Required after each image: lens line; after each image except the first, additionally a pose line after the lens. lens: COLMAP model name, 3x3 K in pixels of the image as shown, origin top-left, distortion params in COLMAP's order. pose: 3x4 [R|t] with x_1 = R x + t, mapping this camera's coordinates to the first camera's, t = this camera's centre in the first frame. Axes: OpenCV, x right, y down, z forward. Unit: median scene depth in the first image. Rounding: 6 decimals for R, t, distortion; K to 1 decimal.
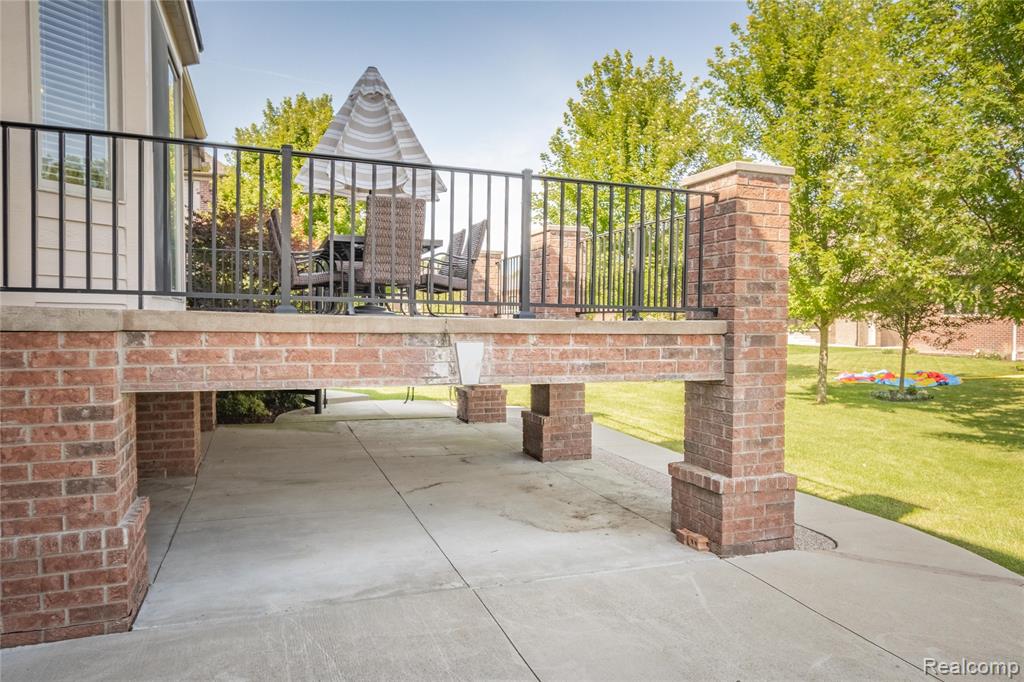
lens RADIAL K [[660.0, 0, 509.9], [0, 660.0, 338.0], [0, 0, 1]] dist [-0.001433, -0.000035]
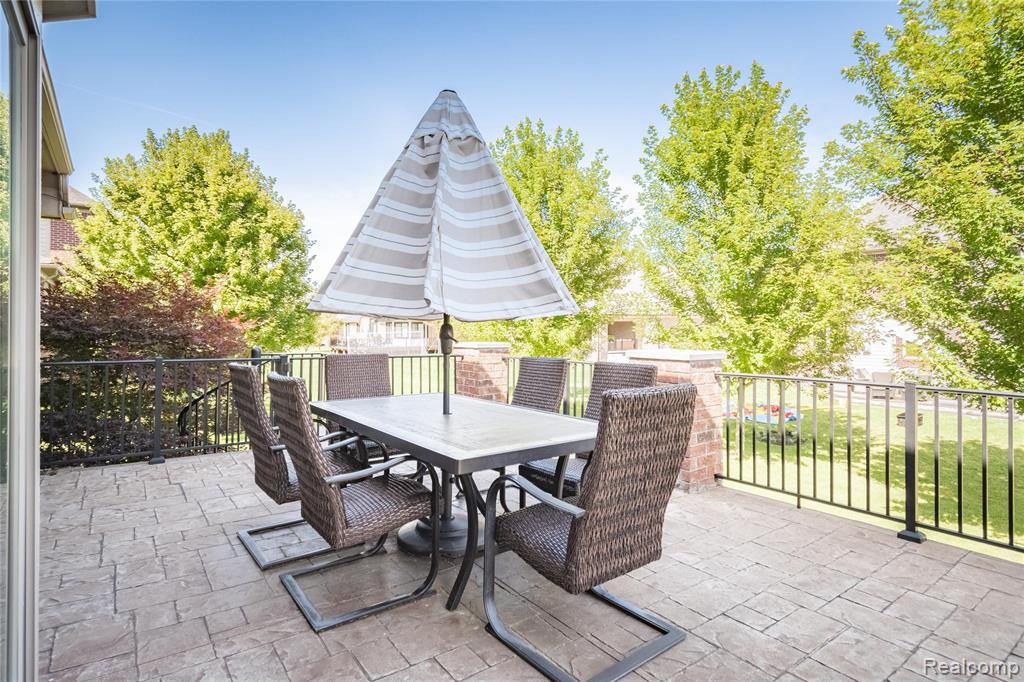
lens RADIAL K [[512.5, 0, 512.0], [0, 512.5, 341.0], [0, 0, 1]] dist [-0.000964, -0.000365]
pose [[0.955740, -0.014515, 0.293853, -0.124076], [0.015384, 0.999881, -0.000649, -0.083781], [-0.293809, 0.005141, 0.955850, 0.242717]]
